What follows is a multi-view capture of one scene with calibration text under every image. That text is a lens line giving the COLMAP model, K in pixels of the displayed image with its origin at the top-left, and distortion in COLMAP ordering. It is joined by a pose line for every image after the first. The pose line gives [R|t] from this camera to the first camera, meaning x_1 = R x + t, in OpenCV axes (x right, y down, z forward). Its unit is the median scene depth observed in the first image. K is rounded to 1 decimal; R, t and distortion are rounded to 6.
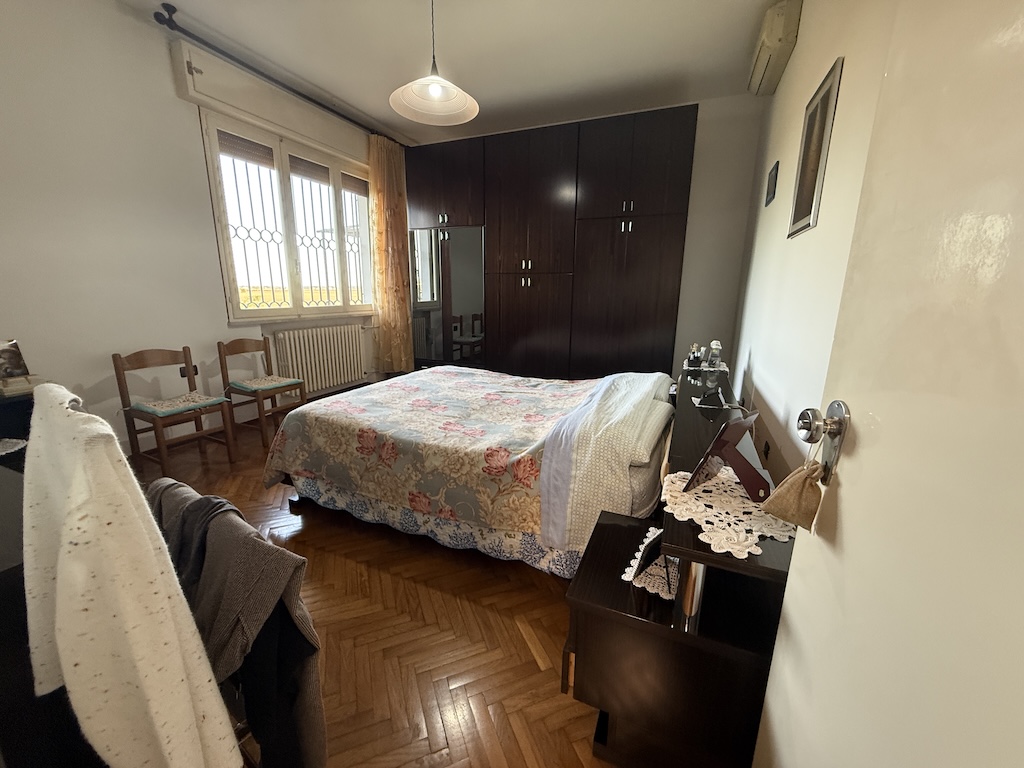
lens RADIAL K [[427.1, 0, 504.8], [0, 427.1, 383.9], [0, 0, 1]] dist [-0.004058, 0.000565]
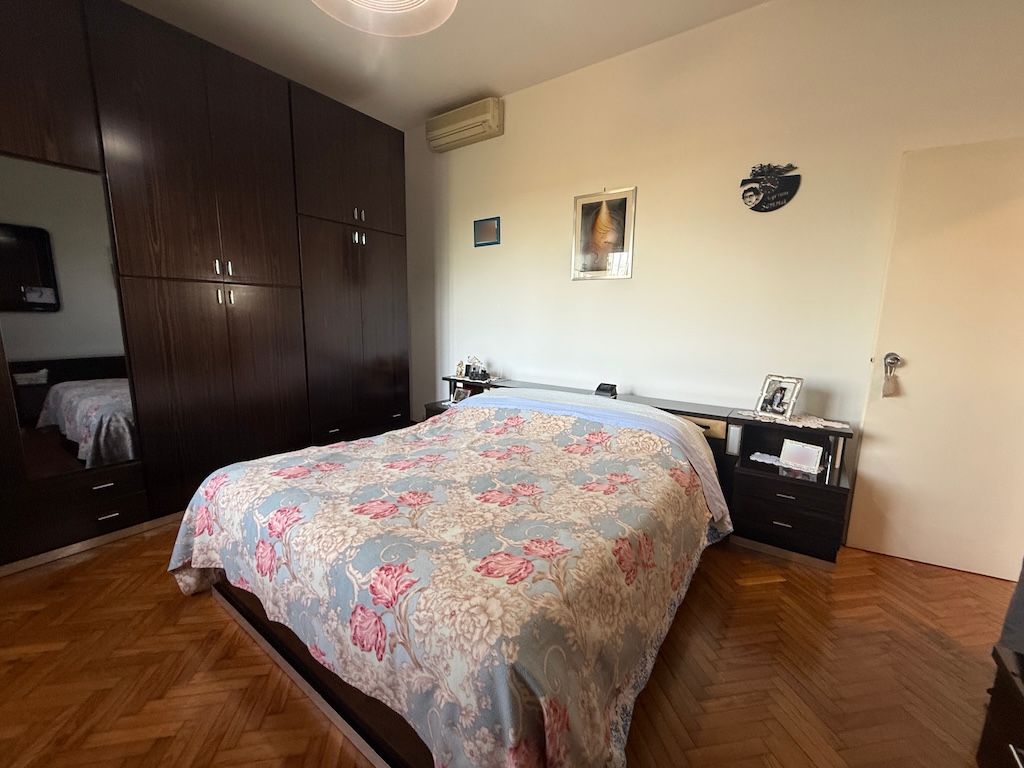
lens RADIAL K [[427.1, 0, 504.8], [0, 427.1, 383.9], [0, 0, 1]] dist [-0.004058, 0.000565]
pose [[0.178553, -0.161392, 0.970604, -0.761593], [0.198556, 0.972072, 0.125110, -0.188274], [-0.963688, 0.170380, 0.205612, 0.835739]]
